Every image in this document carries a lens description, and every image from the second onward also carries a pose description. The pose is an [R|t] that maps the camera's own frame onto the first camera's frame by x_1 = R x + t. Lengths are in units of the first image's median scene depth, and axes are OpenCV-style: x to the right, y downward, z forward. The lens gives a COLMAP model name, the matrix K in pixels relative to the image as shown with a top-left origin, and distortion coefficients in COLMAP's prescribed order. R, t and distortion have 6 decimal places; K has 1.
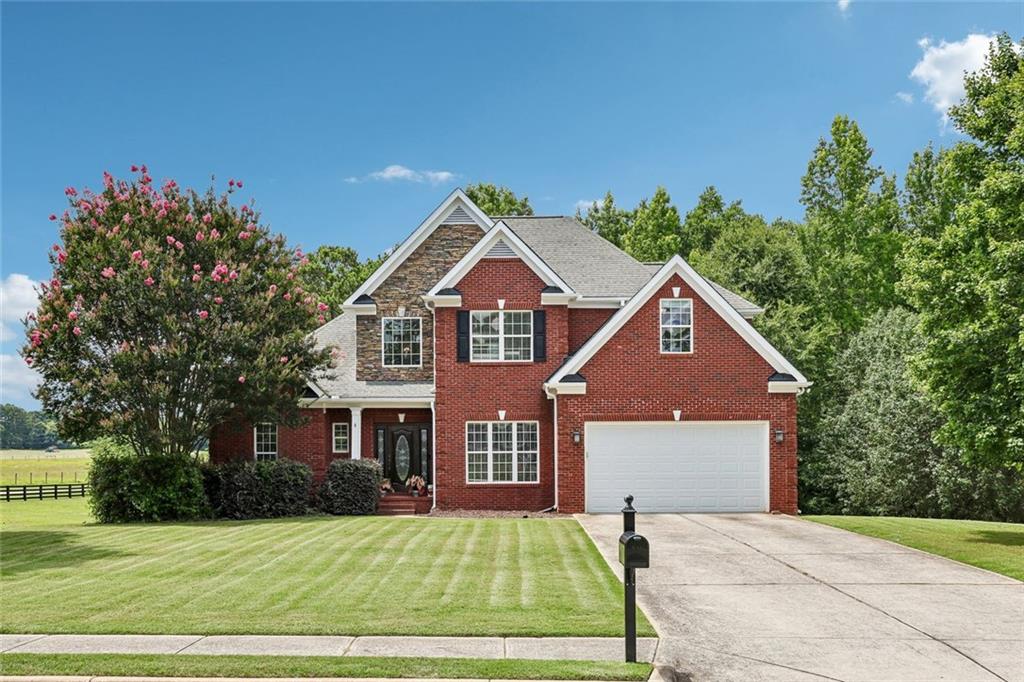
lens RADIAL K [[982.8, 0, 546.4], [0, 982.8, 410.4], [0, 0, 1]] dist [0.008414, 0.000000]
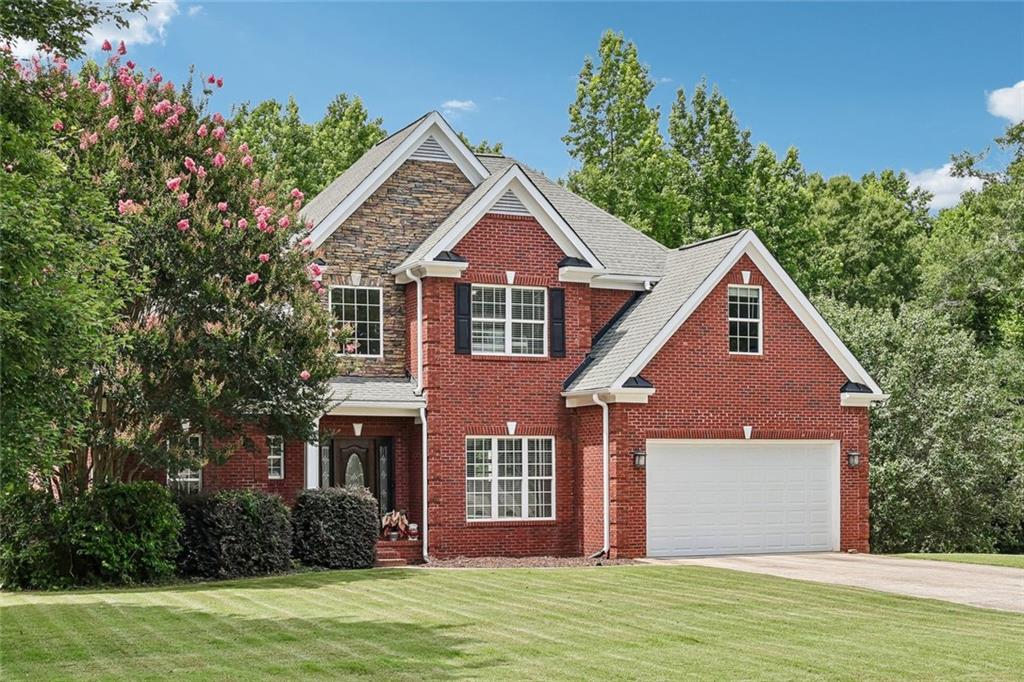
lens RADIAL K [[1447.0, 0, 545.4], [0, 1447.0, 407.7], [0, 0, 1]] dist [0.026167, 0.000000]
pose [[0.909478, 0.019476, 0.415295, -0.473646], [-0.018884, 0.999806, -0.005533, -0.004827], [-0.415323, -0.002811, 0.909670, 0.001021]]
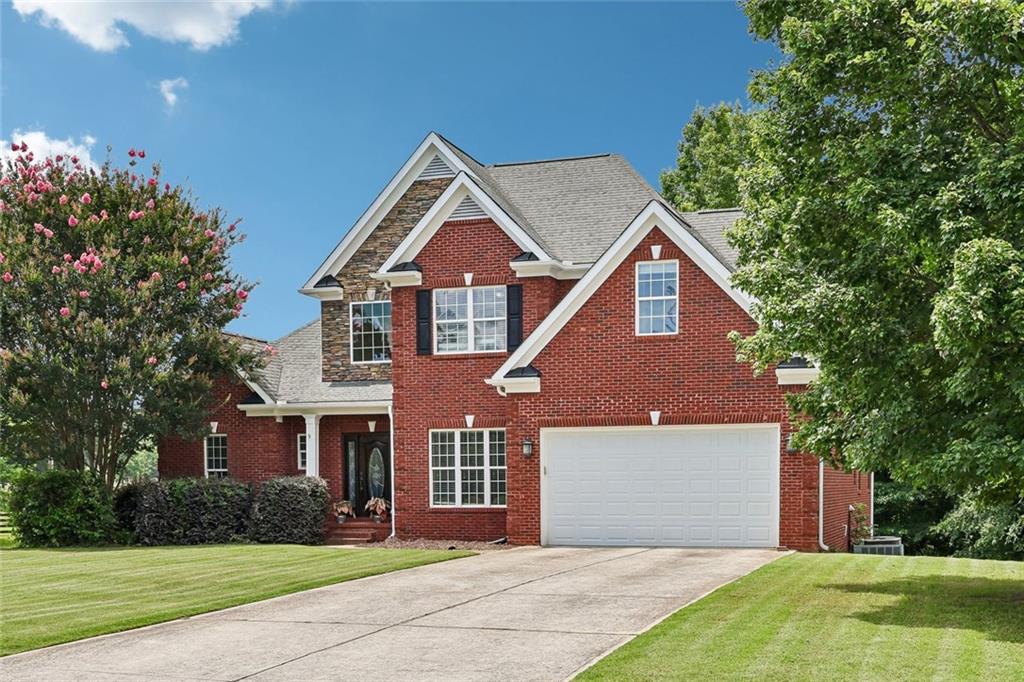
lens RADIAL K [[1322.5, 0, 564.8], [0, 1322.5, 510.4], [0, 0, 1]] dist [0.002137, 0.000000]
pose [[0.945067, 0.006584, -0.326809, 0.374687], [0.016815, 0.997494, 0.068723, 0.004696], [0.326443, -0.070443, 0.942588, 0.017962]]
